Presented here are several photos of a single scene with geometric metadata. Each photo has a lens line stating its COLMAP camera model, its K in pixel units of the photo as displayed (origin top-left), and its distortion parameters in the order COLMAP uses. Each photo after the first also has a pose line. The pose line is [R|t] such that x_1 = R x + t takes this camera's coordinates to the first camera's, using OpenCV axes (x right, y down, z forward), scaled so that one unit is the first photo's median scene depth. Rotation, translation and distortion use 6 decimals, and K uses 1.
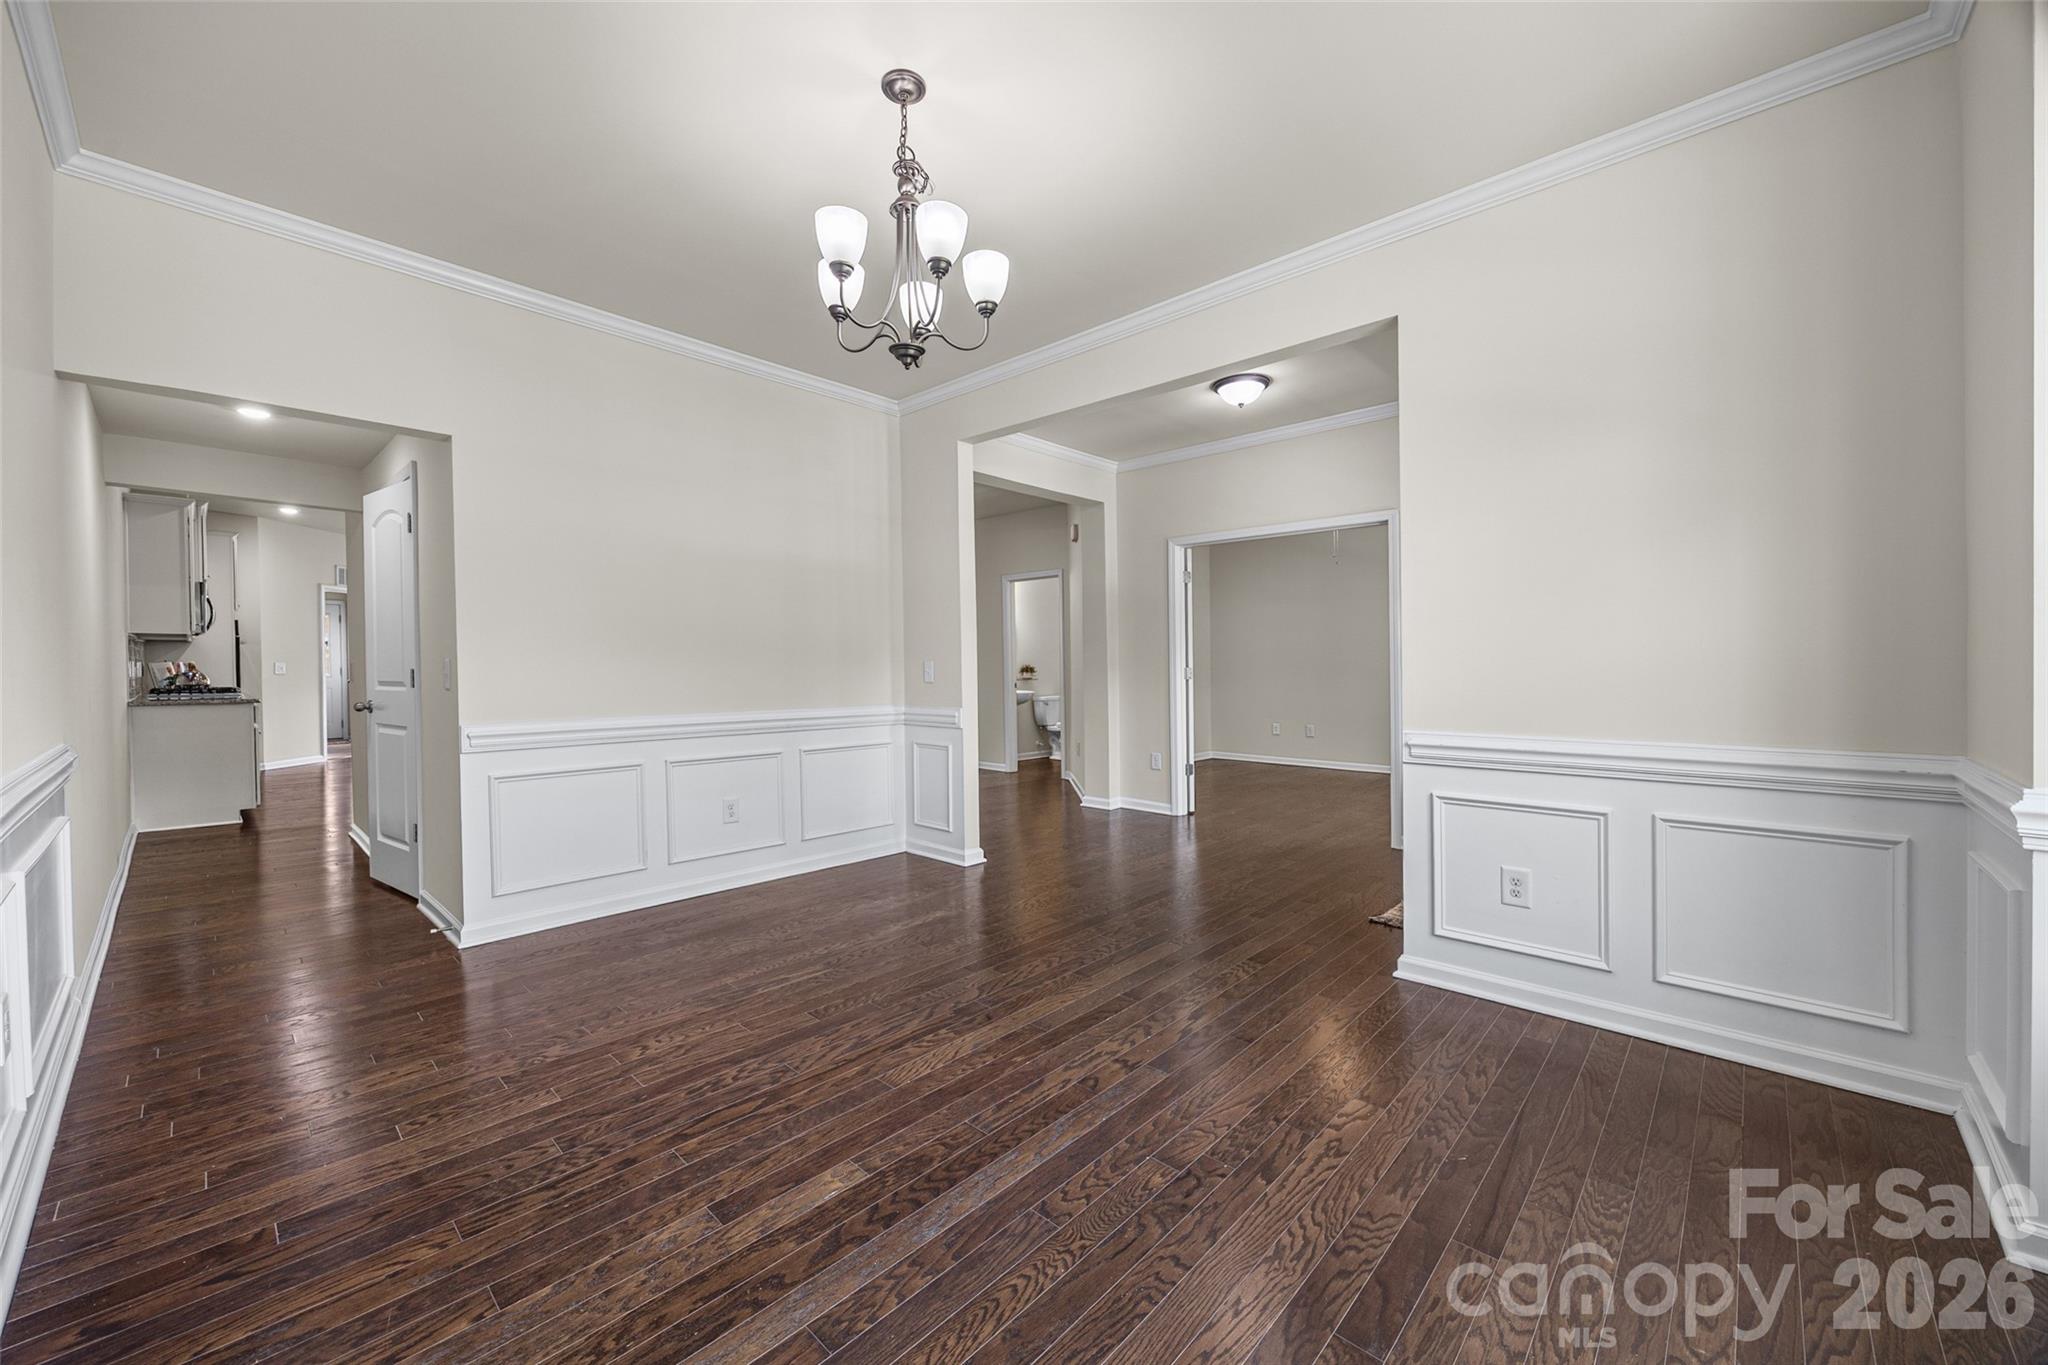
lens RADIAL K [[783.4, 0, 1012.6], [0, 783.4, 671.4], [0, 0, 1]] dist [-0.005563, 0.000007]
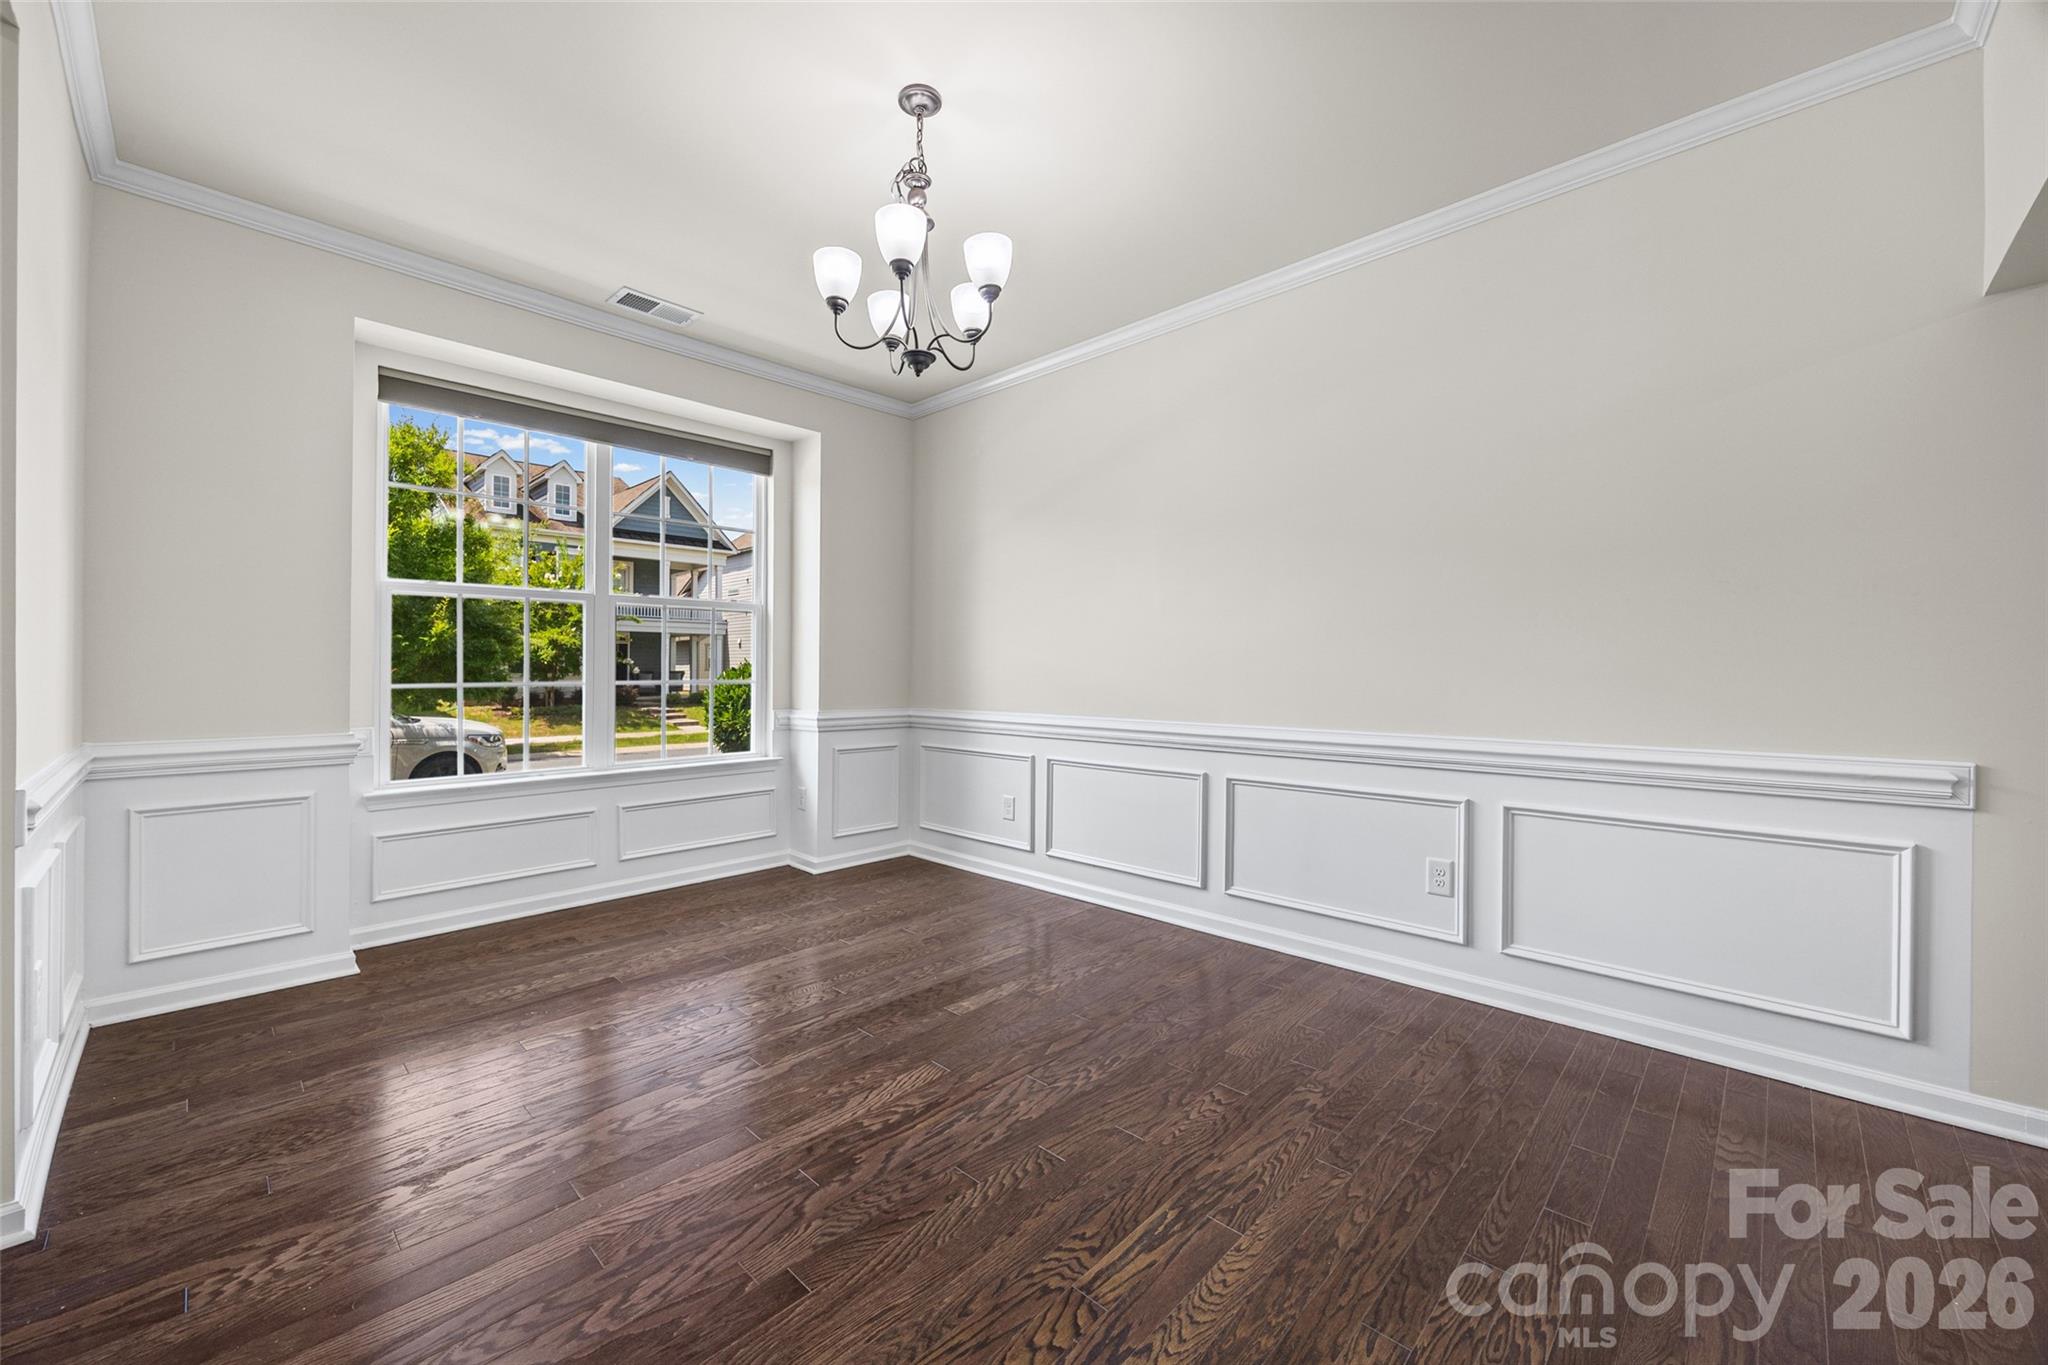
lens RADIAL K [[783.4, 0, 1012.6], [0, 783.4, 671.4], [0, 0, 1]] dist [-0.005563, 0.000007]
pose [[-0.999940, 0.002657, 0.010643, -0.247523], [0.002750, 0.999958, 0.008705, -0.011662], [-0.010619, 0.008733, -0.999905, 1.863279]]
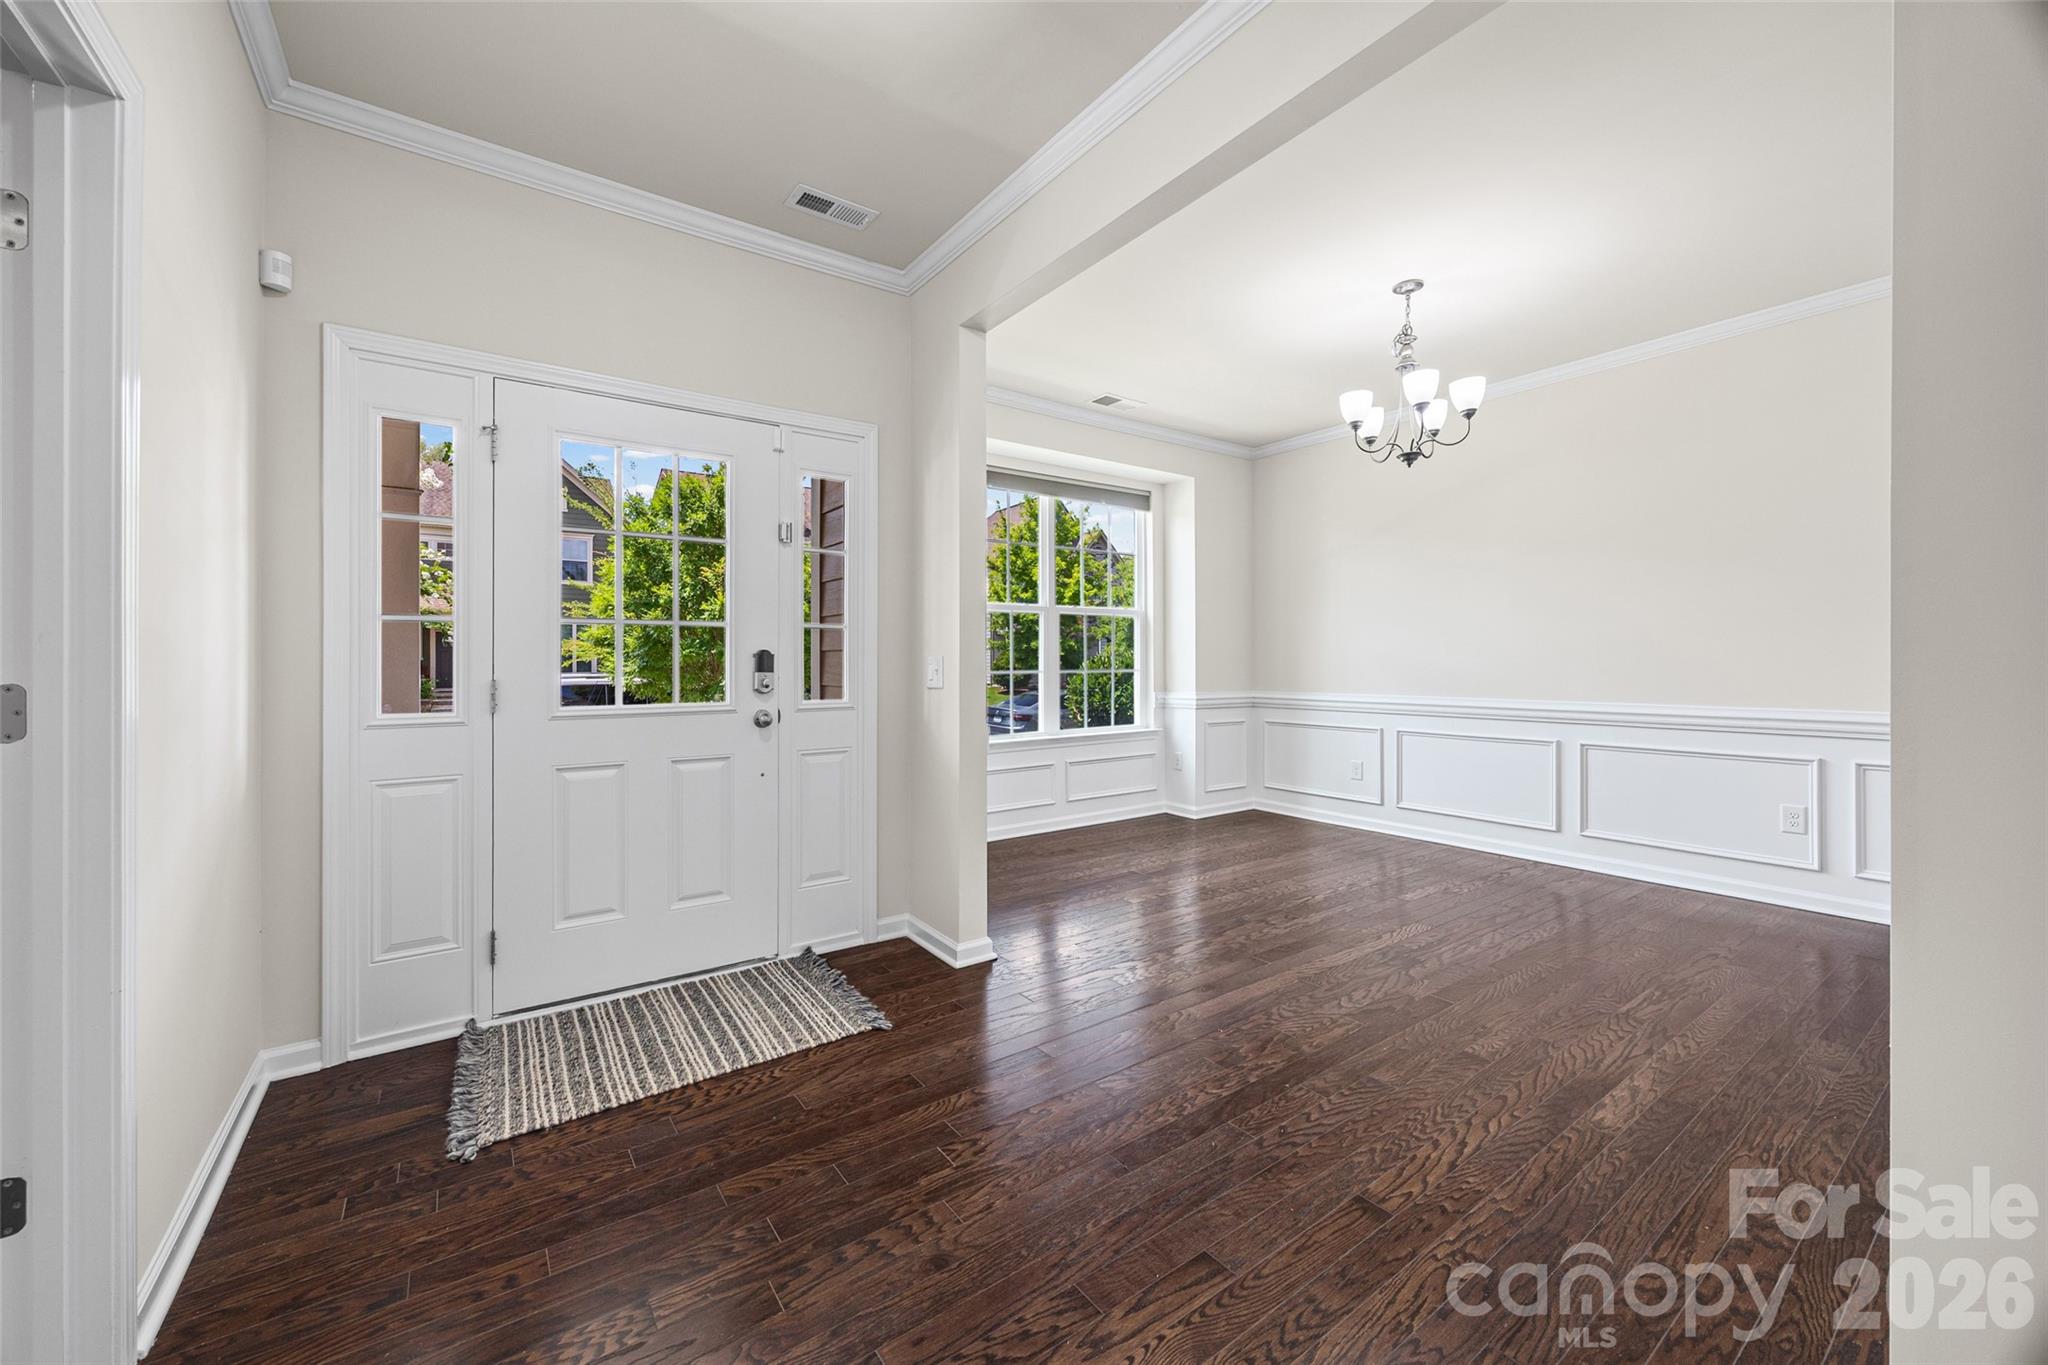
lens RADIAL K [[778.0, 0, 1016.6], [0, 778.0, 657.5], [0, 0, 1]] dist [0.000556, -0.000073]
pose [[-0.980779, 0.009217, 0.194903, 0.306490], [0.009646, 0.999953, 0.001253, -0.019283], [-0.194883, 0.003109, -0.980822, 2.457968]]
